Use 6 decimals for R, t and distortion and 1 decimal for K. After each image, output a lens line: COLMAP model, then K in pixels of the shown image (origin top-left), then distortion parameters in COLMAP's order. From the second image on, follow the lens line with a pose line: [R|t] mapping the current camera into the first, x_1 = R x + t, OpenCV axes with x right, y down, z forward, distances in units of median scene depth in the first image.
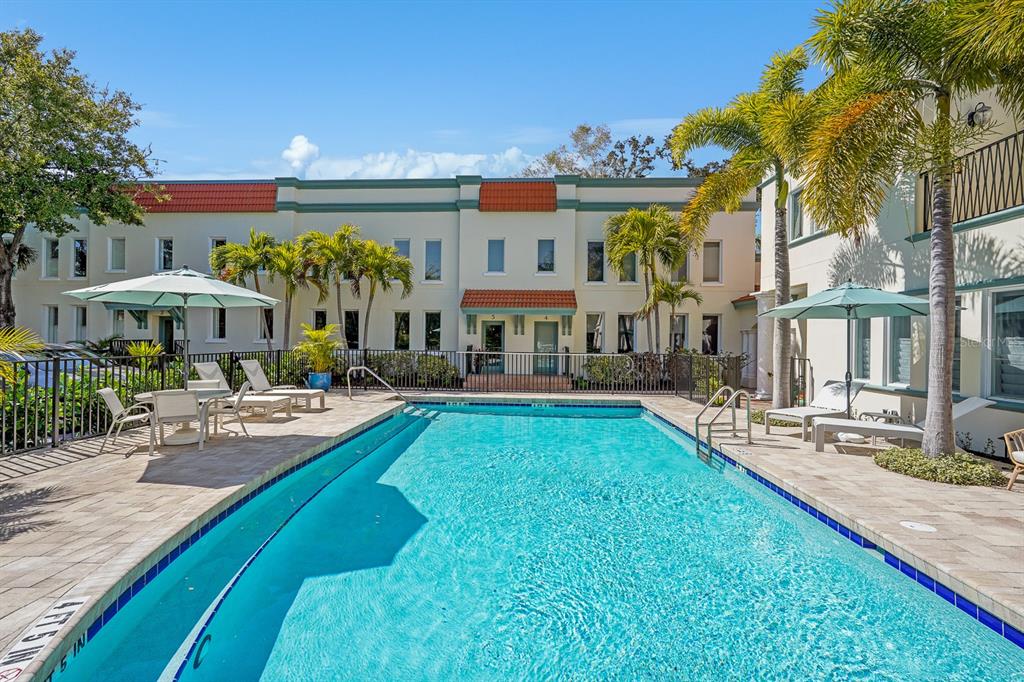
lens RADIAL K [[446.7, 0, 511.9], [0, 446.7, 341.2], [0, 0, 1]] dist [-0.012614, 0.002864]
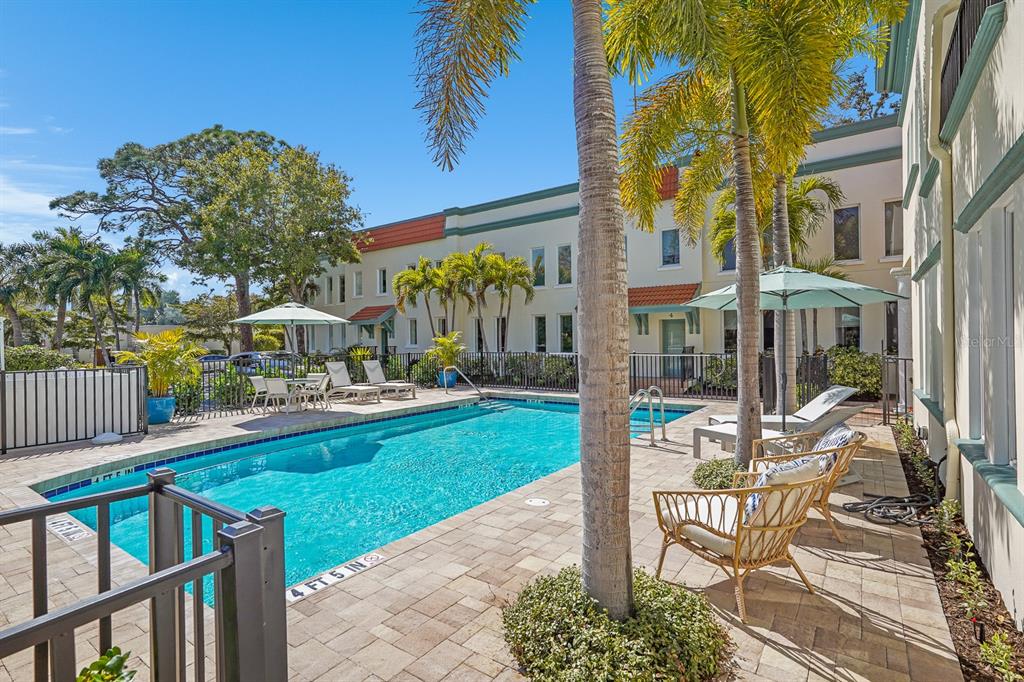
lens RADIAL K [[493.7, 0, 515.0], [0, 493.7, 340.5], [0, 0, 1]] dist [-0.014897, -0.000336]
pose [[0.843674, -0.023335, -0.536348, 0.365407], [0.021186, 0.999724, -0.010169, 0.002965], [0.536437, -0.002784, 0.843936, -0.024181]]
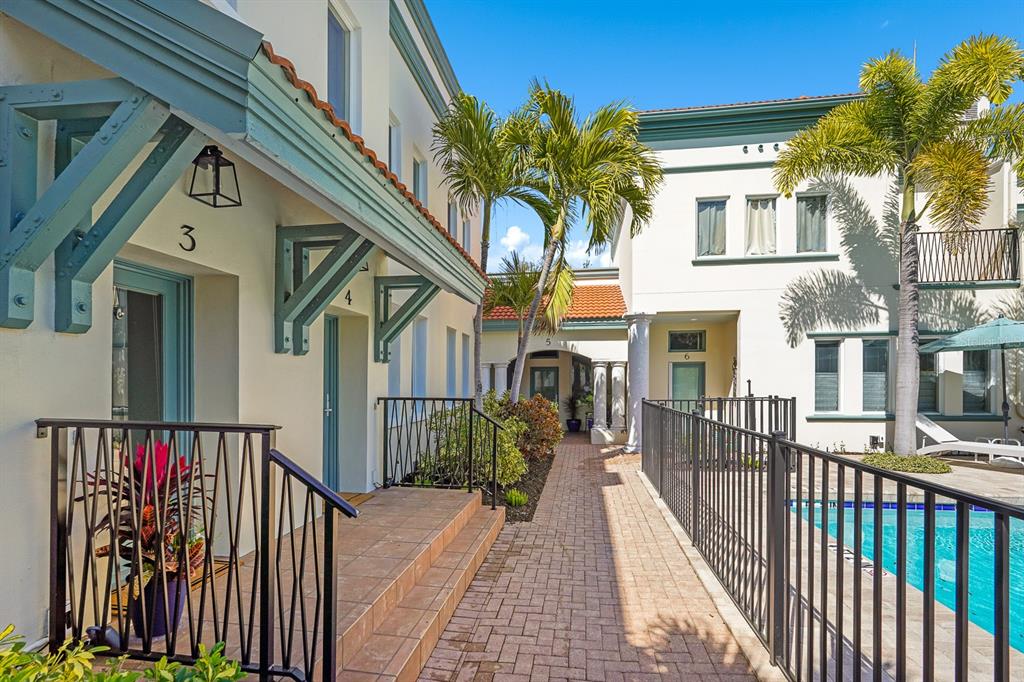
lens RADIAL K [[493.3, 0, 516.0], [0, 493.3, 375.1], [0, 0, 1]] dist [0.005169, 0.000996]
pose [[0.124318, -0.001832, 0.992241, -0.254322], [0.006002, 0.999981, 0.001094, -0.002084], [-0.992224, 0.005819, 0.124326, 0.888571]]
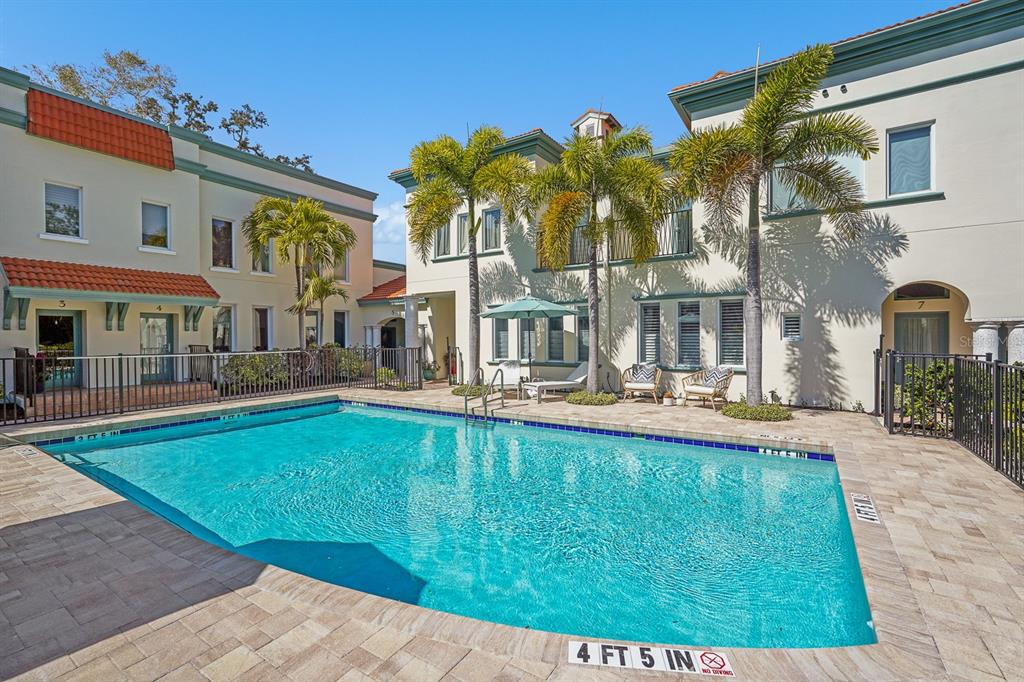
lens RADIAL K [[446.7, 0, 512.6], [0, 446.7, 339.8], [0, 0, 1]] dist [-0.012614, 0.002864]
pose [[0.510757, -0.023103, 0.859415, -0.279441], [0.016330, 0.999719, 0.017169, -0.001890], [-0.859570, 0.005265, 0.510990, 0.106959]]
